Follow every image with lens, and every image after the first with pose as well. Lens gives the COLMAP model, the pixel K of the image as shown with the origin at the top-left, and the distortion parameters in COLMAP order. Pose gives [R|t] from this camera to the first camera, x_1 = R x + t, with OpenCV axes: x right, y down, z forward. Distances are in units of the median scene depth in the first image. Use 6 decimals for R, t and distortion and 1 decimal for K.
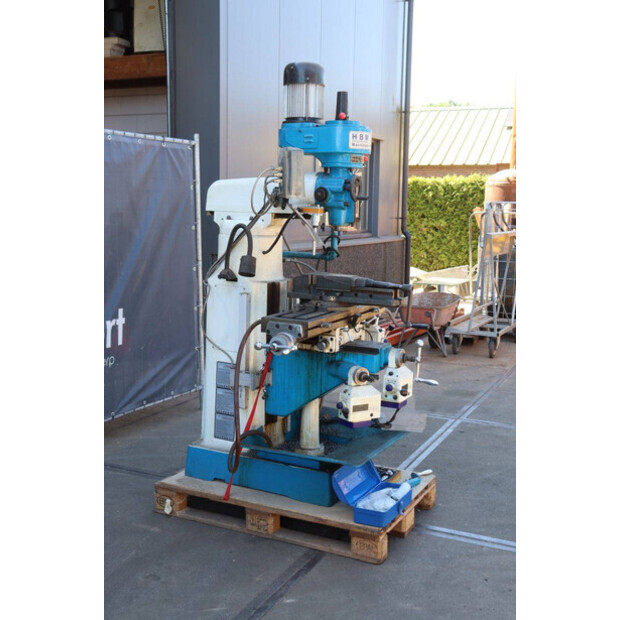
lens RADIAL K [[774.4, 0, 310.0], [0, 774.4, 310.0], [0, 0, 1]] dist [0.002436, 0.041662]
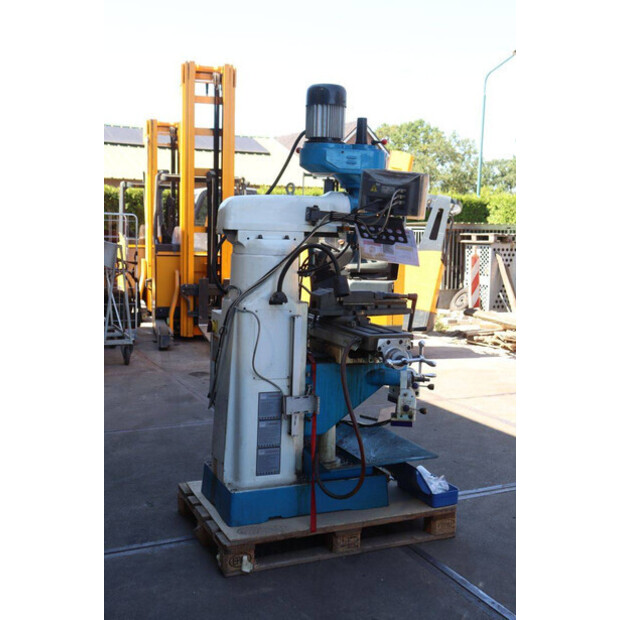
lens RADIAL K [[732.9, 0, 310.0], [0, 732.9, 310.0], [0, 0, 1]] dist [-0.012847, -0.000938]
pose [[0.634623, -0.087747, 0.767824, -0.777125], [0.086839, 0.995338, 0.041974, -0.065798], [-0.767928, 0.040040, 0.639284, 0.411676]]
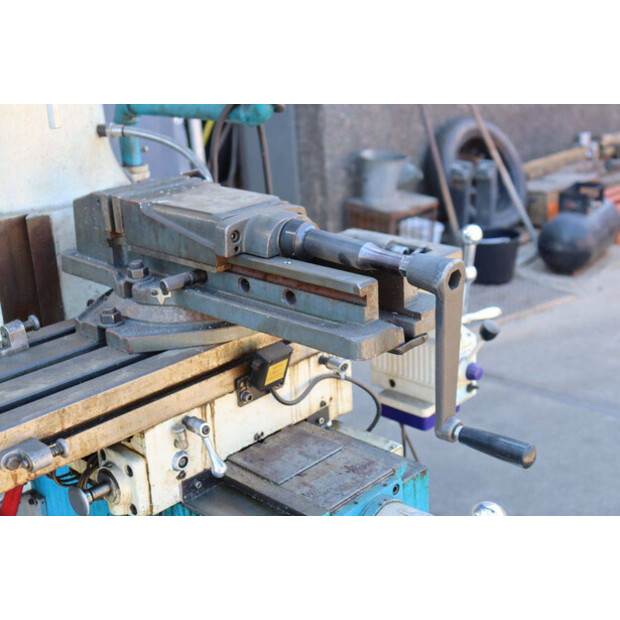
lens RADIAL K [[908.0, 0, 310.0], [0, 908.0, 310.0], [0, 0, 1]] dist [0.030911, 0.079313]
pose [[0.950097, 0.038486, -0.309571, 0.166707], [0.025305, 0.979582, 0.199444, -0.068103], [0.310926, -0.197325, 0.929725, 0.728132]]
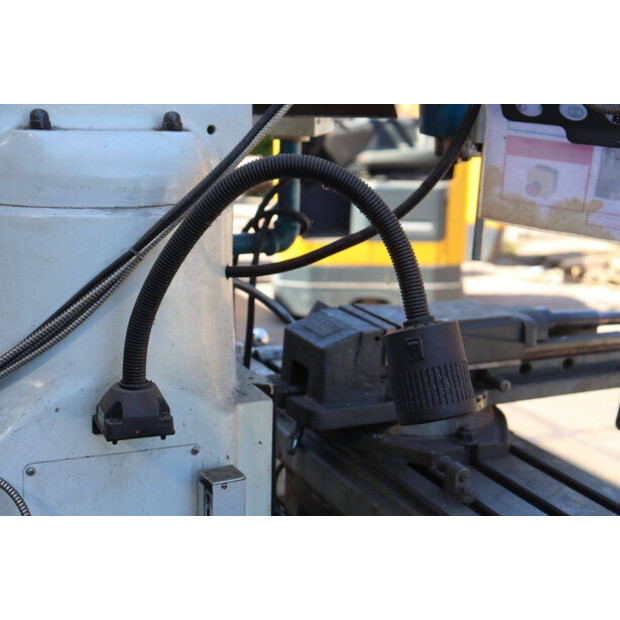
lens RADIAL K [[979.6, 0, 310.0], [0, 979.6, 310.0], [0, 0, 1]] dist [0.115964, 0.040760]
pose [[0.624944, -0.179941, 0.759649, -0.272839], [0.095099, 0.983374, 0.154700, -0.108040], [-0.774856, -0.024437, 0.631666, 0.815682]]
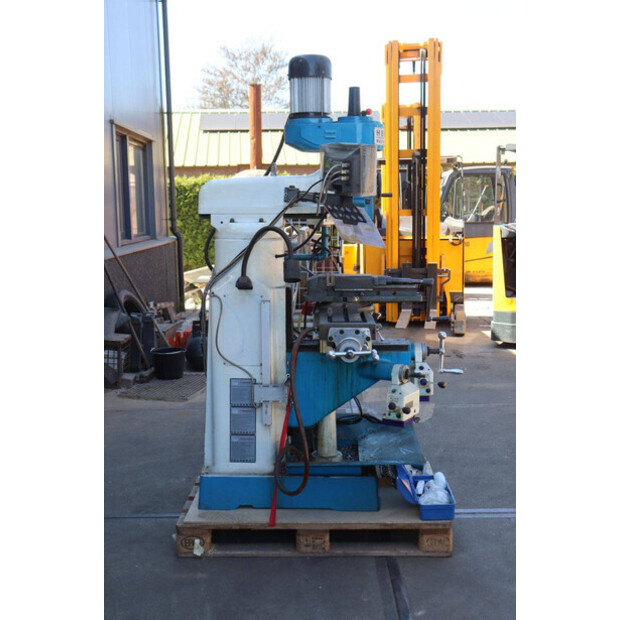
lens RADIAL K [[740.1, 0, 310.0], [0, 740.1, 310.0], [0, 0, 1]] dist [-0.004655, 0.006471]
pose [[0.902834, -0.087412, 0.421011, -0.413632], [0.085131, 0.996075, 0.024250, -0.028428], [-0.421478, 0.013948, 0.906731, 0.177807]]
